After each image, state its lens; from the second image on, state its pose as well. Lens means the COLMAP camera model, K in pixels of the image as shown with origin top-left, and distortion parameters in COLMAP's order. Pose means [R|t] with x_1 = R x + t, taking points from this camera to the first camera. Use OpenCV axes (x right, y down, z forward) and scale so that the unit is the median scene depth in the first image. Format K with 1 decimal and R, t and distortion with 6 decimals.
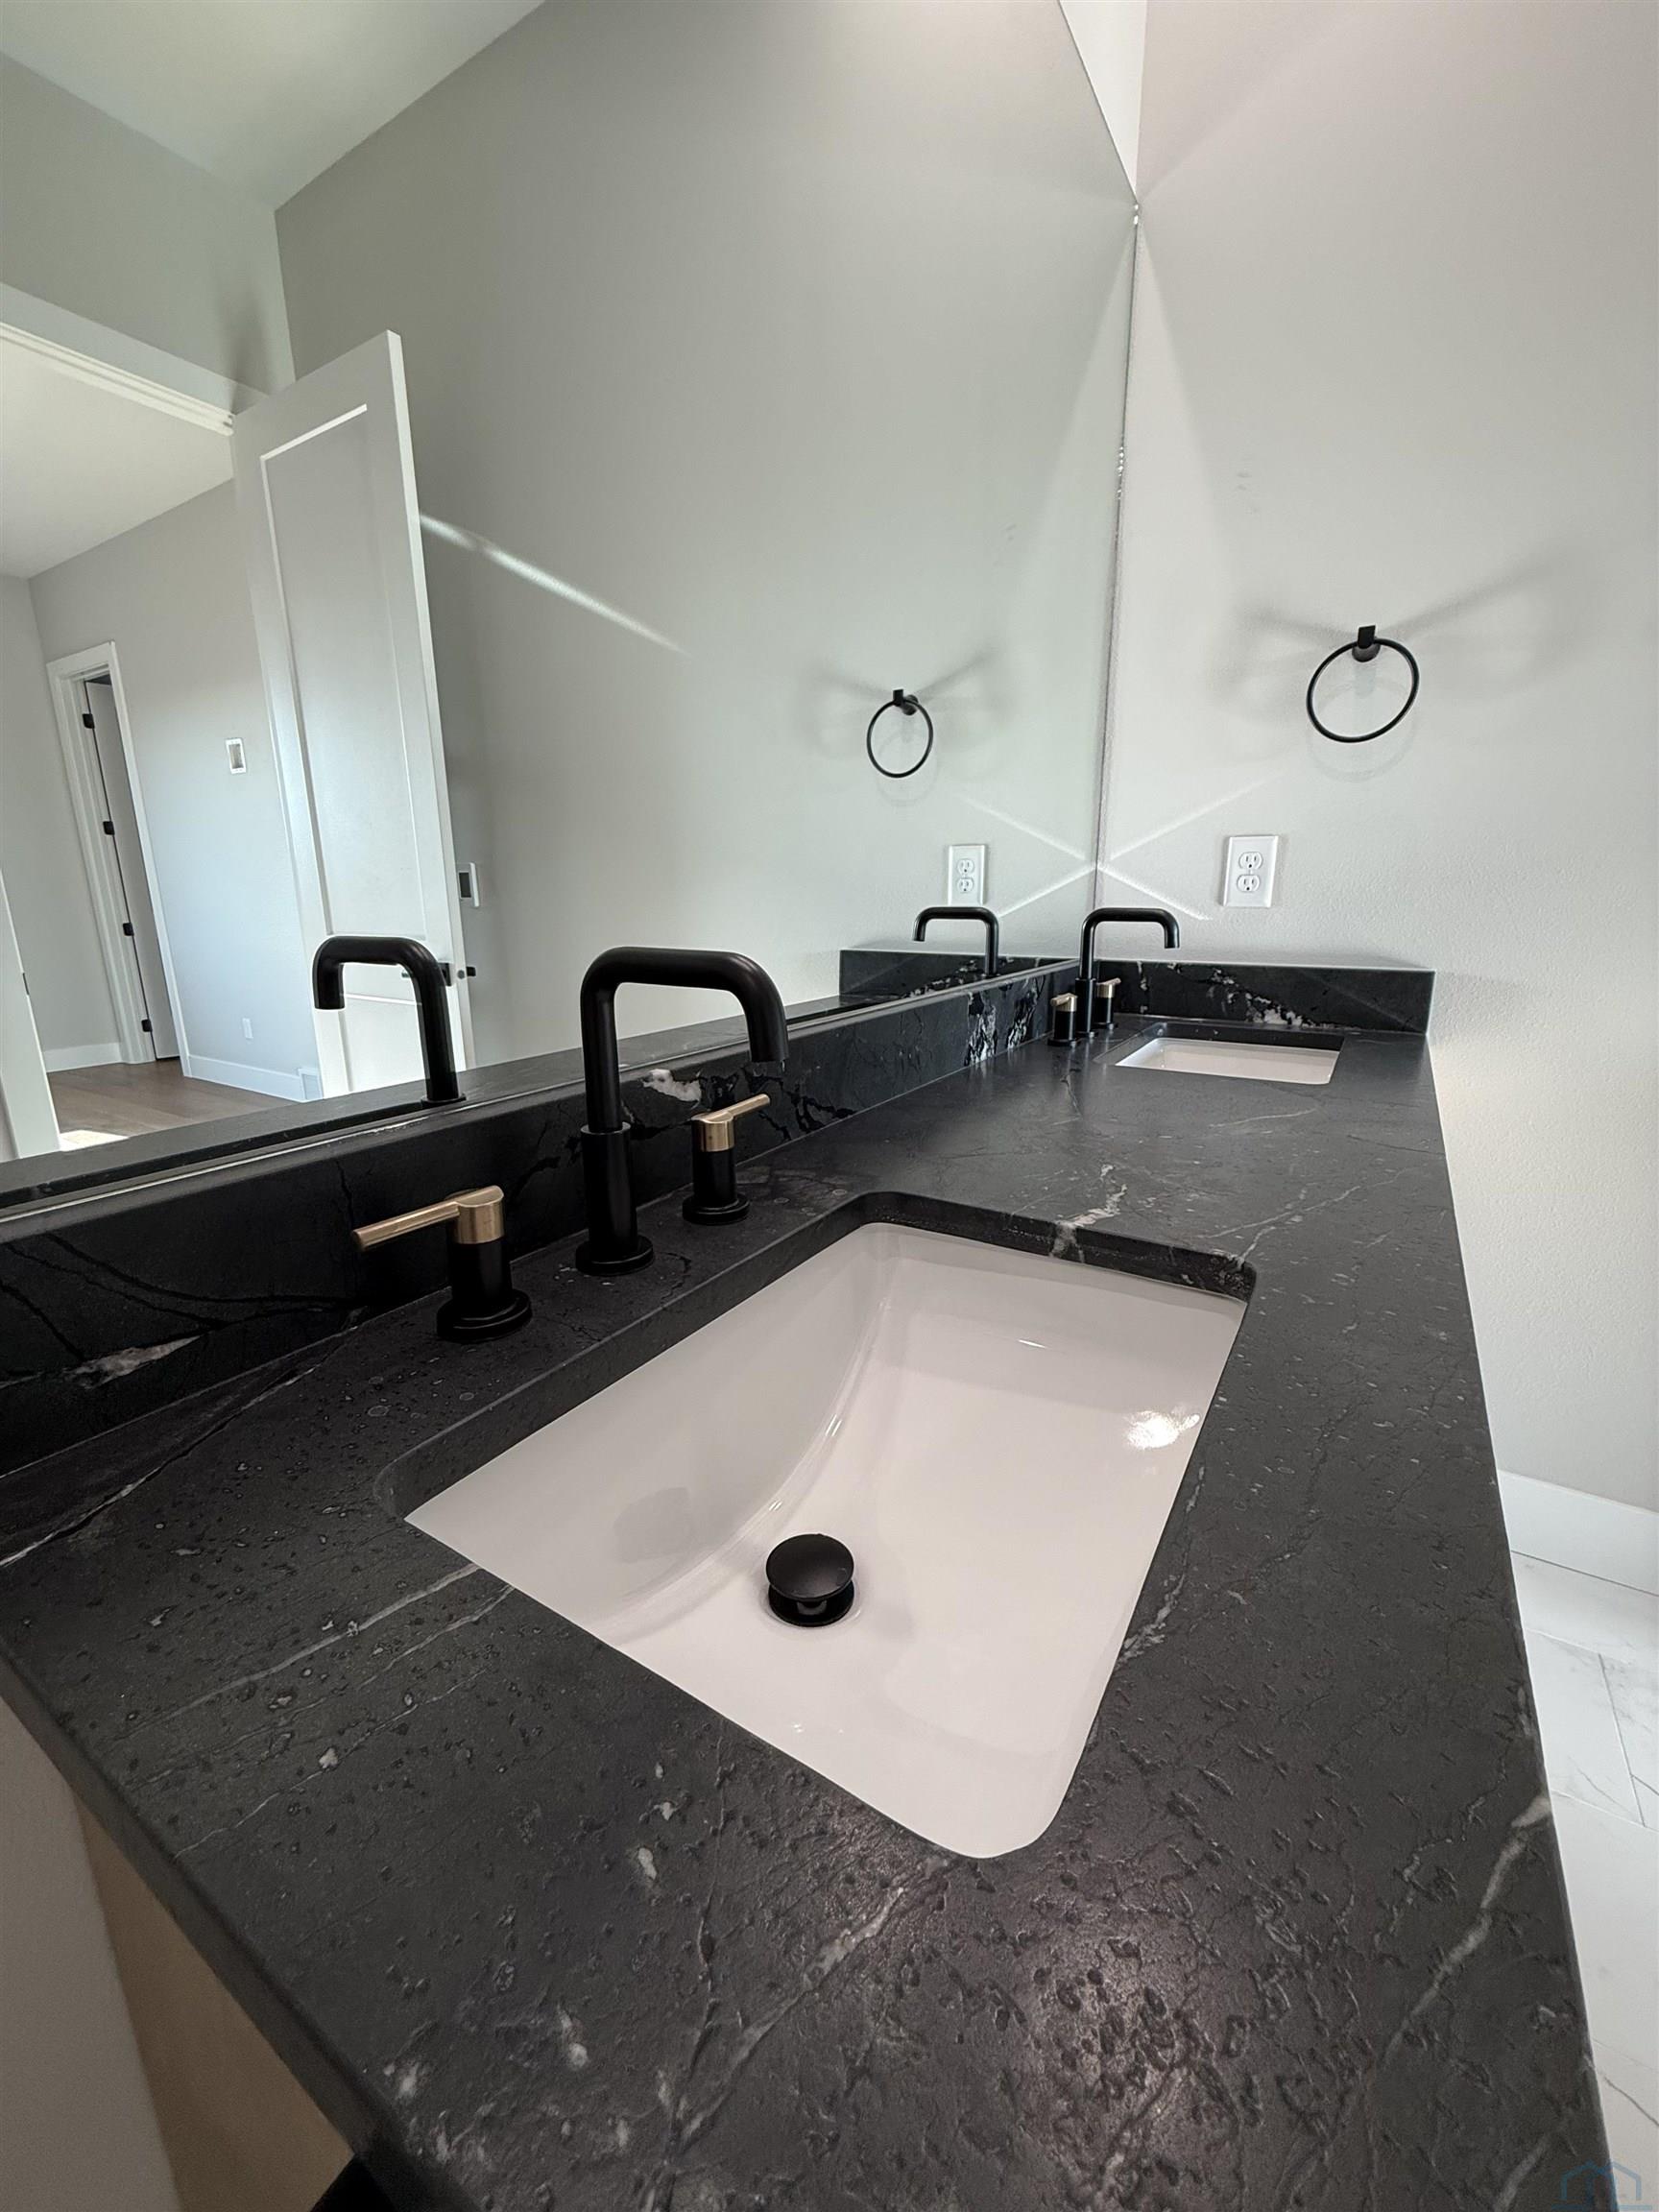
lens RADIAL K [[885.6, 0, 826.7], [0, 885.6, 1108.6], [0, 0, 1]] dist [0.001997, 0.001154]
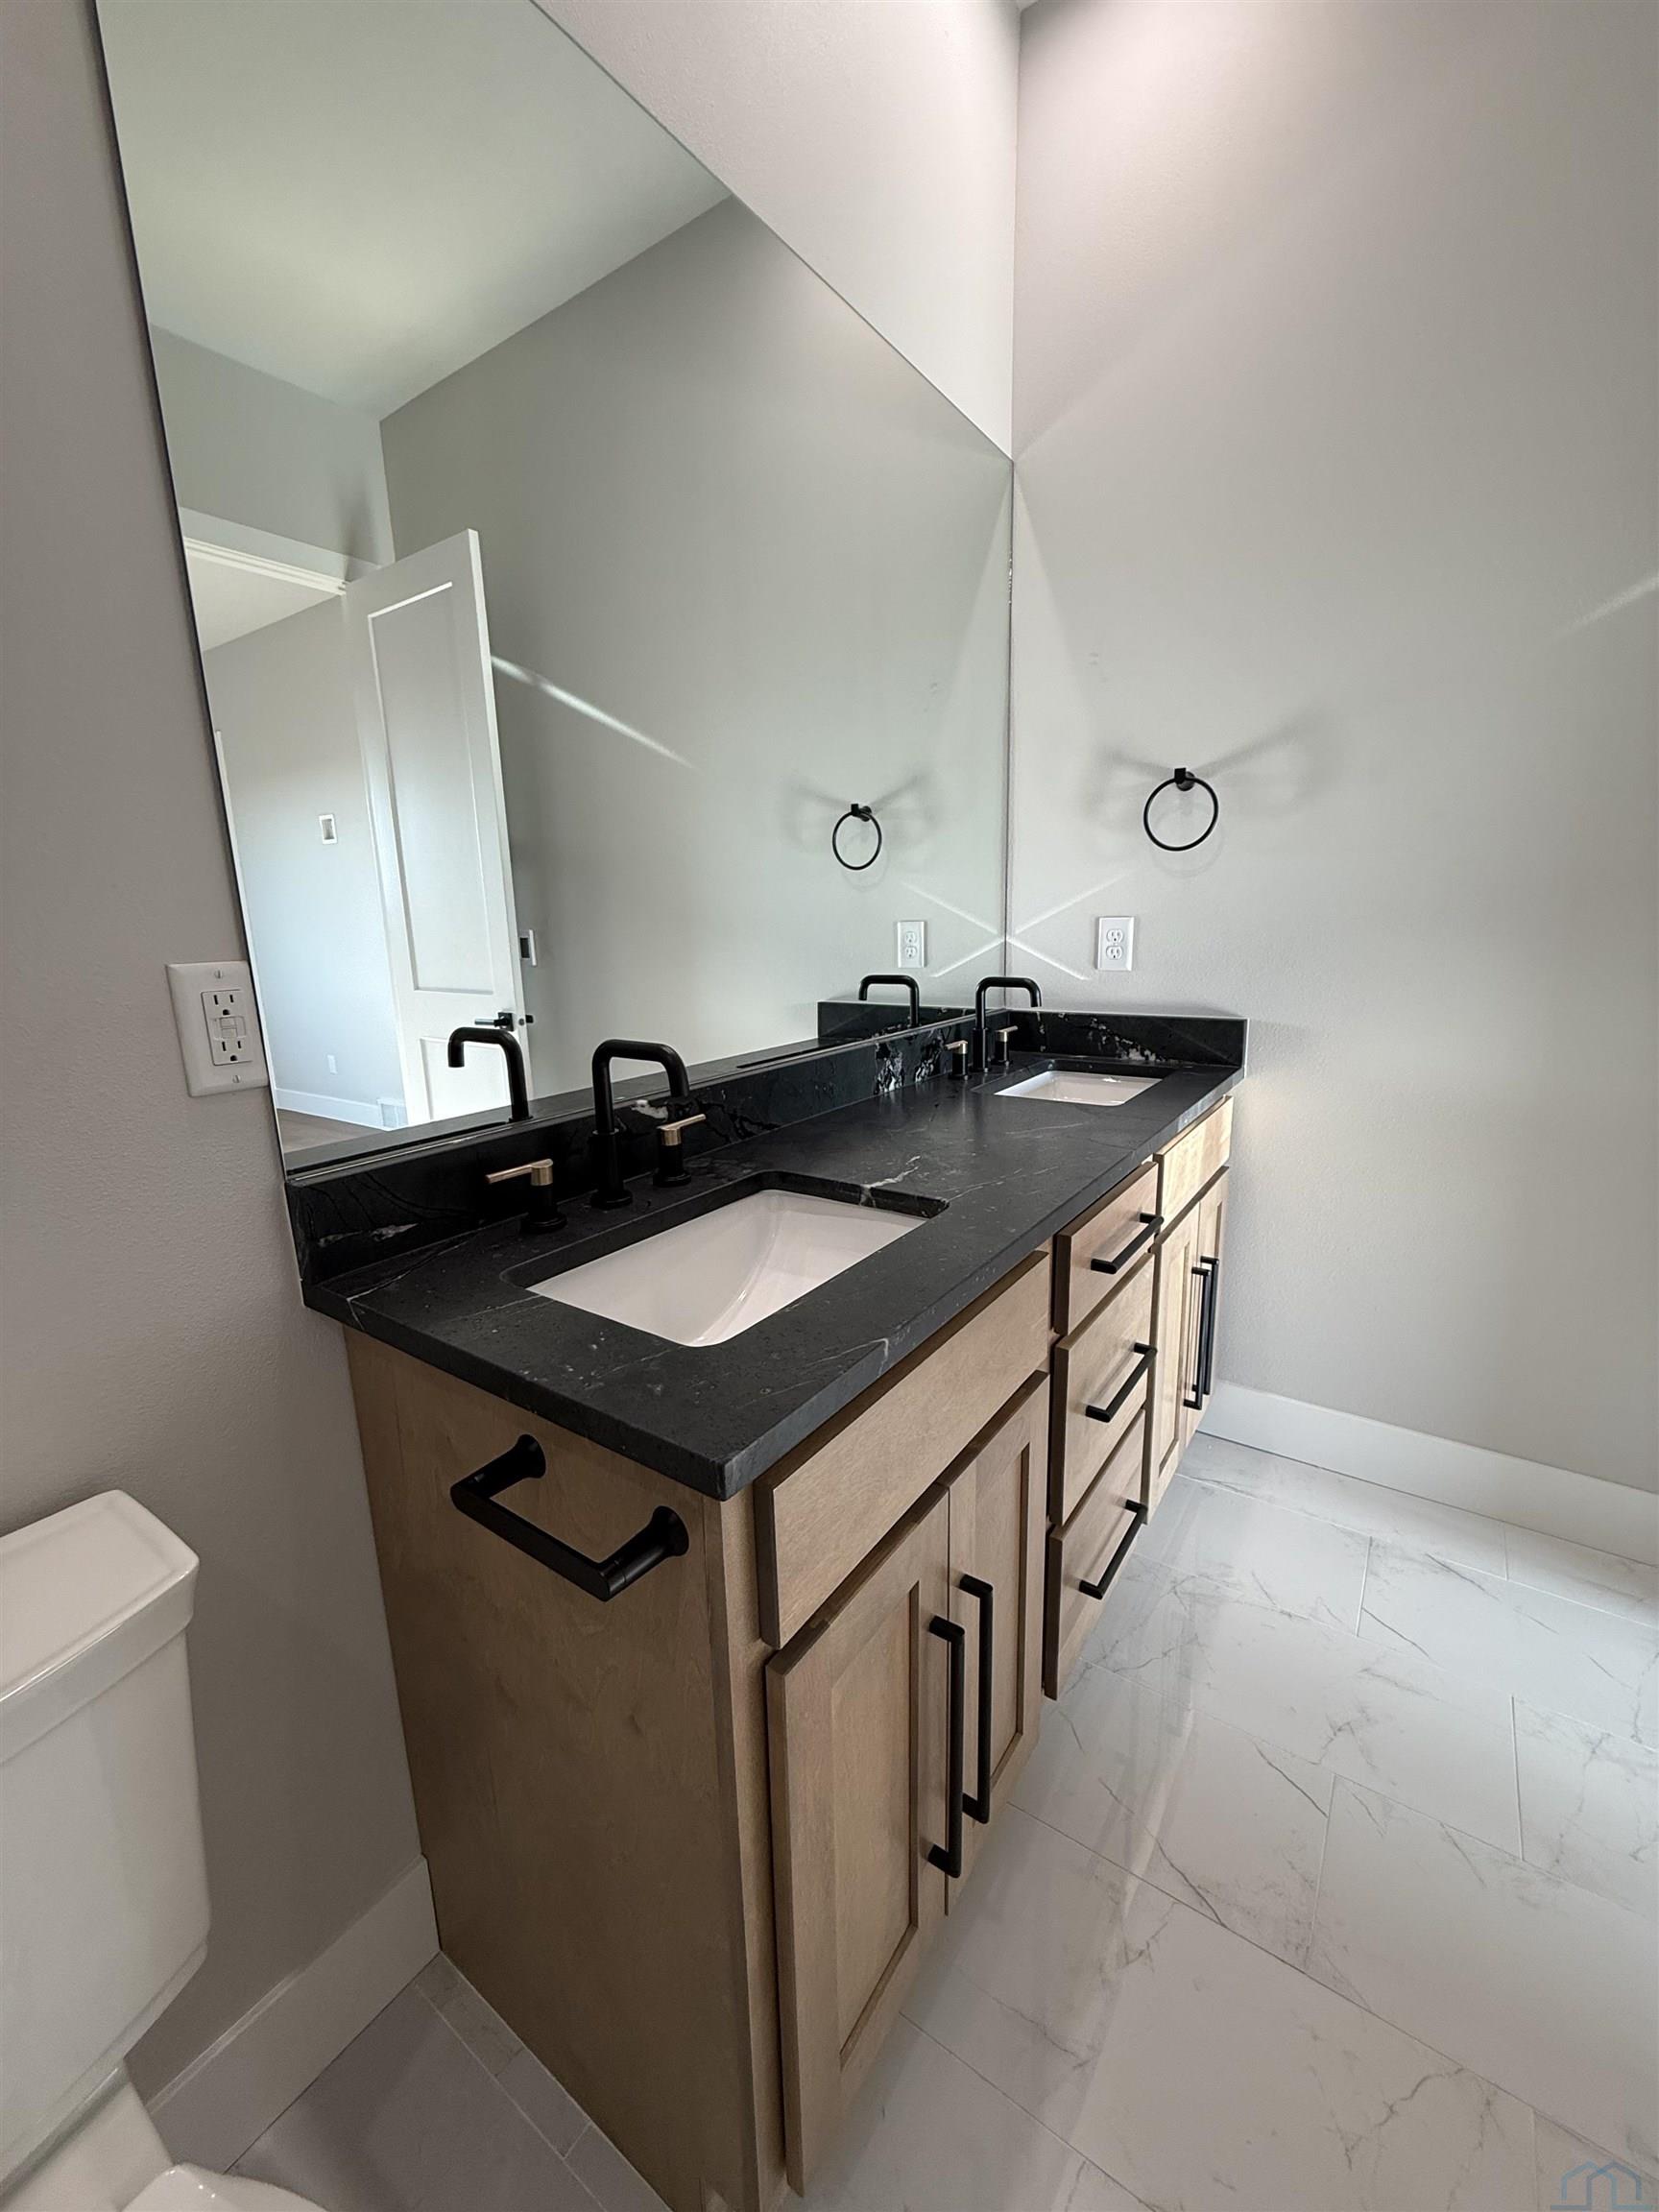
lens RADIAL K [[885.6, 0, 827.7], [0, 885.6, 1109.9], [0, 0, 1]] dist [0.001997, 0.001154]
pose [[0.998605, -0.007795, -0.052224, 0.137606], [0.006366, 0.999602, -0.027465, 0.012901], [0.052417, 0.027095, 0.998258, -0.369730]]
